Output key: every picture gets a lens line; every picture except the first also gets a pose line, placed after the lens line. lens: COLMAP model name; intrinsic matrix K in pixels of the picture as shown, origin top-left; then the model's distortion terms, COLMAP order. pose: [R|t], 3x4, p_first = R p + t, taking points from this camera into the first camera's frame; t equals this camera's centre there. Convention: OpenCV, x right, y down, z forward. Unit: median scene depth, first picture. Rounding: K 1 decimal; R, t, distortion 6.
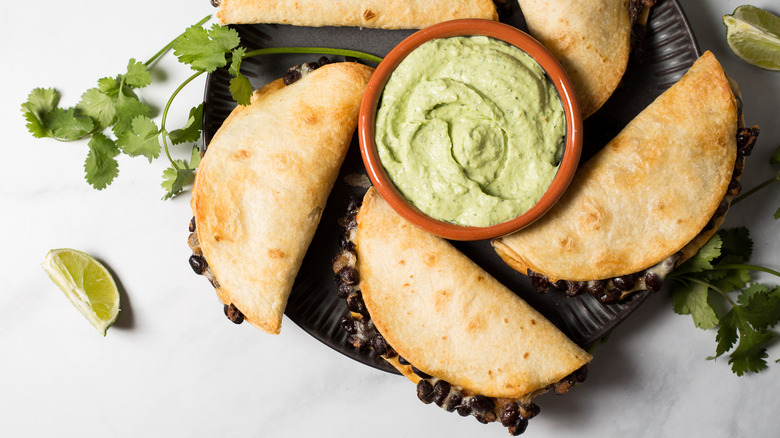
lens RADIAL K [[1304.1, 0, 390.0], [0, 1304.1, 219.0], [0, 0, 1]] dist [-0.144098, -0.037832]
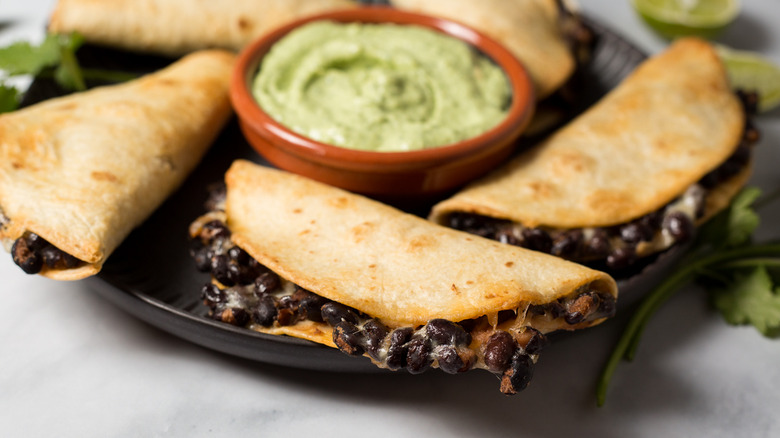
lens RADIAL K [[1304.1, 0, 390.0], [0, 1304.1, 219.0], [0, 0, 1]] dist [-0.144098, -0.037832]
pose [[0.993208, -0.011686, 0.115766, -0.020340], [0.098323, 0.616309, -0.781342, 0.554323], [-0.062217, 0.787418, 0.613272, 0.607609]]
